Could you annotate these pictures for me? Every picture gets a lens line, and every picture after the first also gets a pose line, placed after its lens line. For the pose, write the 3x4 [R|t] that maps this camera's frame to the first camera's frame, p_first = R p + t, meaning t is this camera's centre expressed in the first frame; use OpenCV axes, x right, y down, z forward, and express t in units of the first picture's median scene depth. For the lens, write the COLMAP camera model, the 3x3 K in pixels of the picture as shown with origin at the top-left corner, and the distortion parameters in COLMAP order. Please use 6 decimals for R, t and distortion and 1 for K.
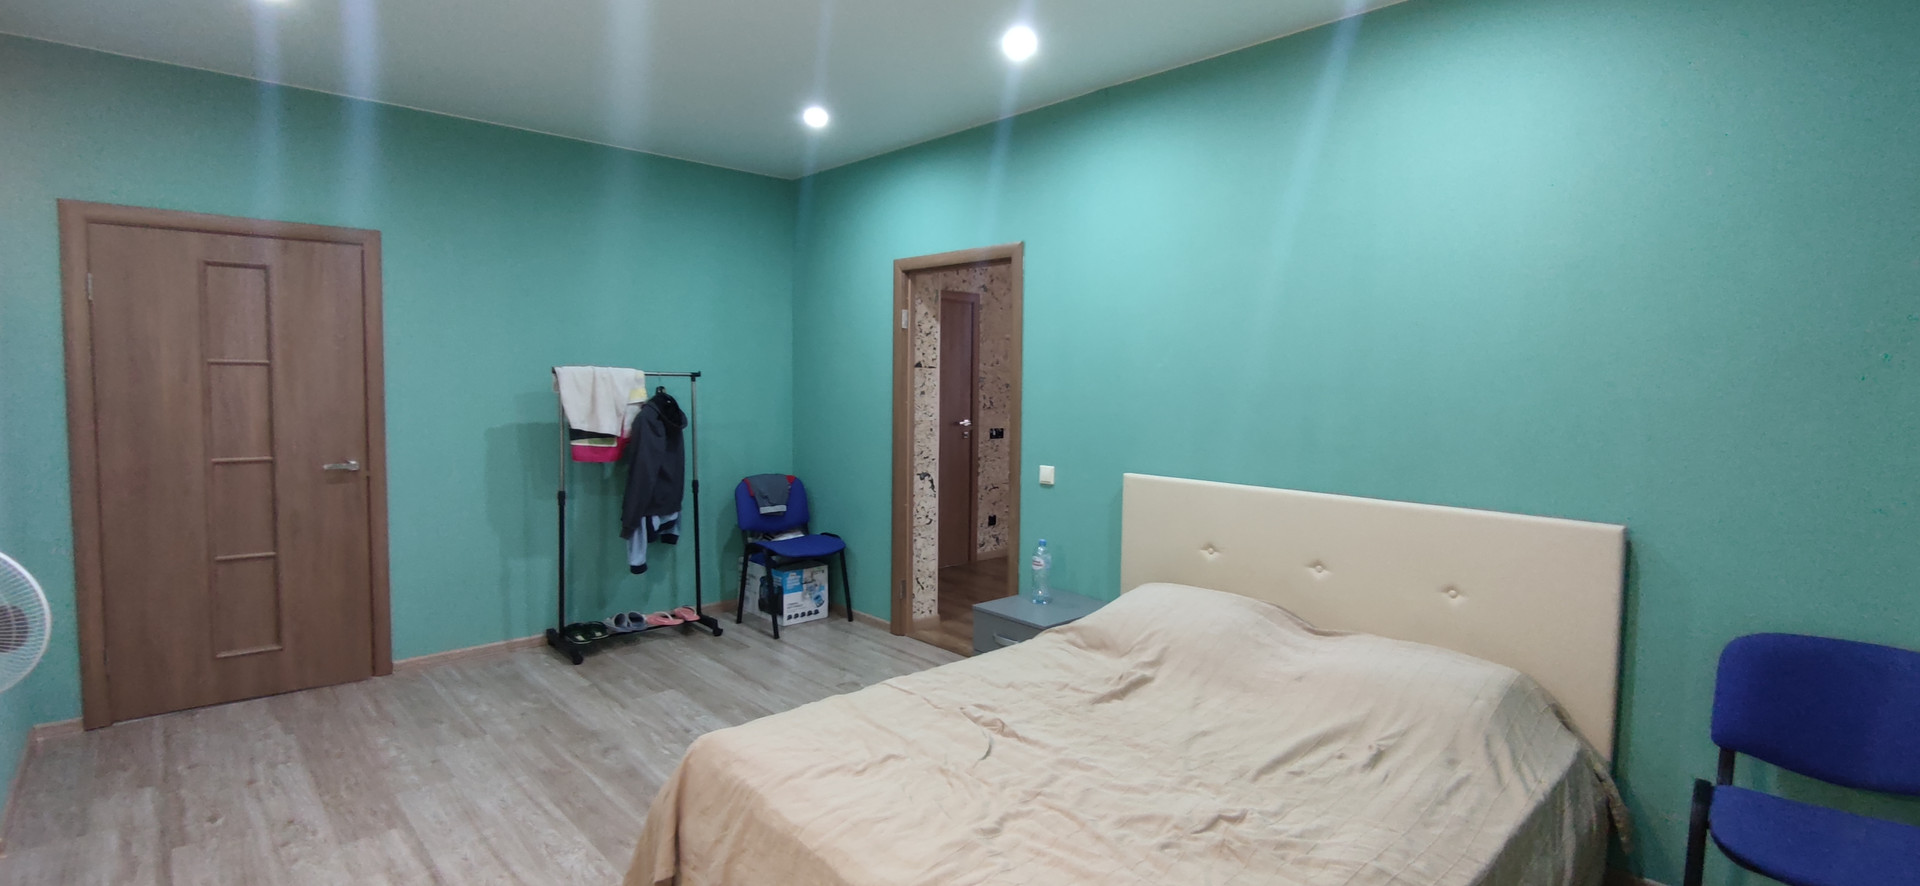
lens RADIAL K [[870.4, 0, 953.9], [0, 870.4, 442.8], [0, 0, 1]] dist [-0.011390, 0.000066]
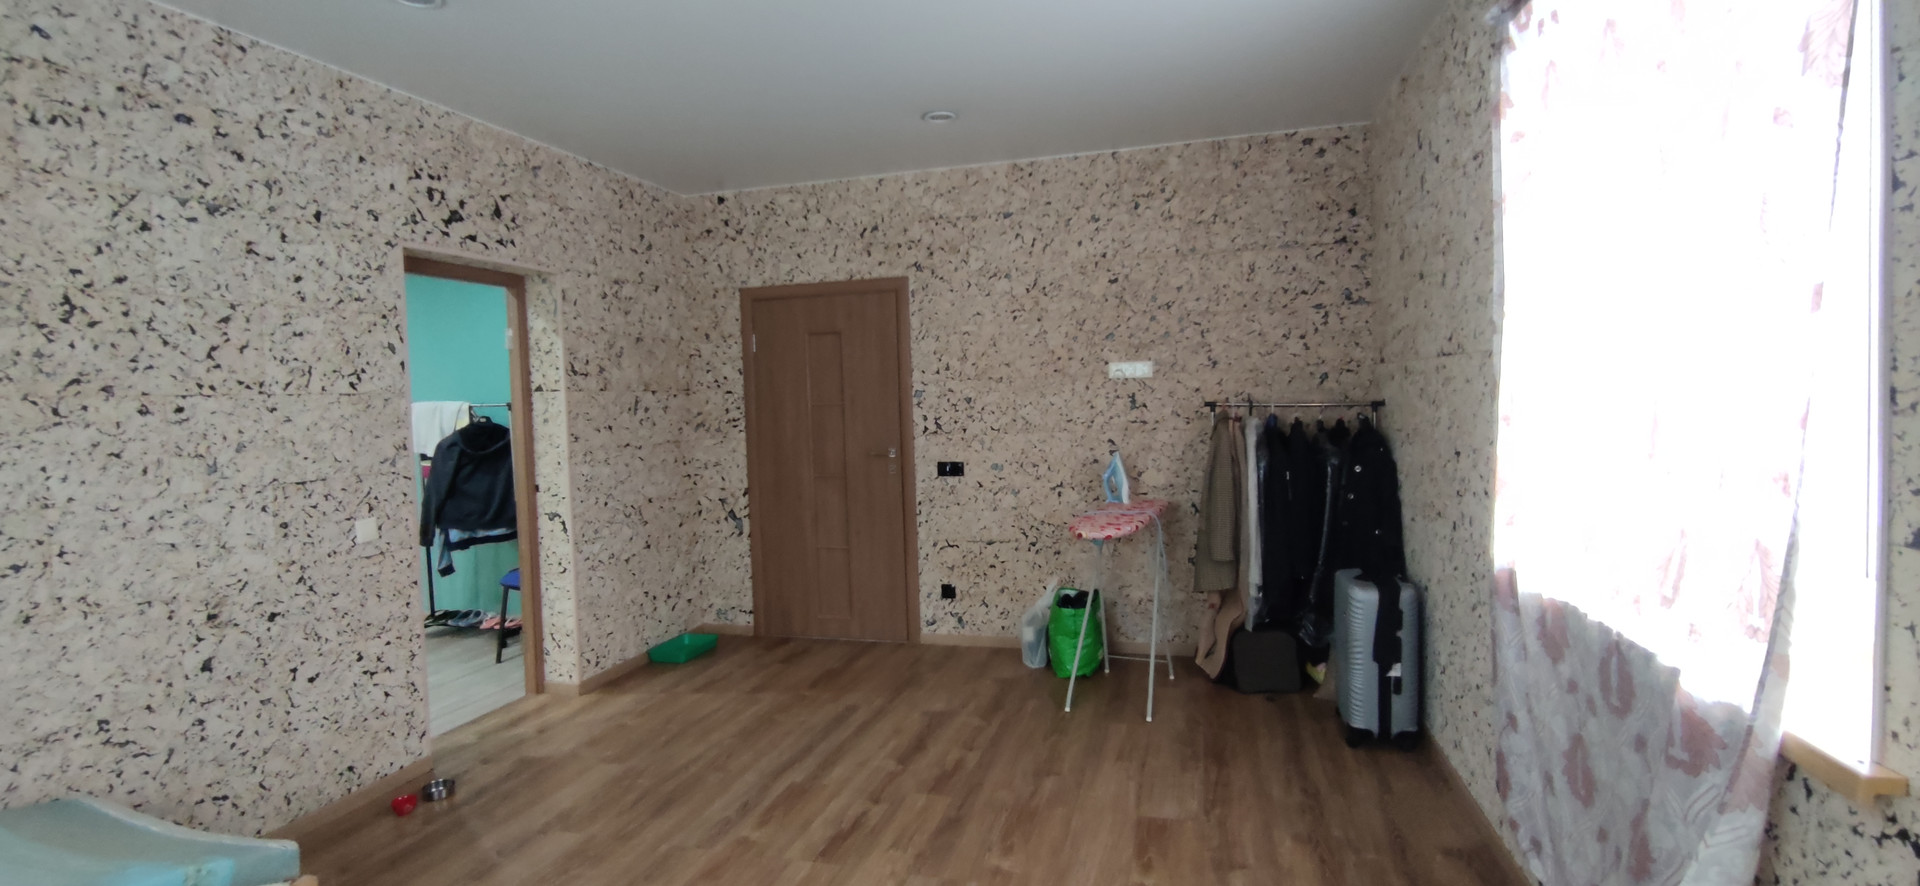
lens RADIAL K [[870.4, 0, 957.7], [0, 870.4, 436.4], [0, 0, 1]] dist [-0.011390, 0.000066]
pose [[0.522327, 0.014760, -0.852618, 0.893238], [-0.026680, 0.999644, 0.000961, -0.051977], [0.852328, 0.022245, 0.522534, 0.875227]]
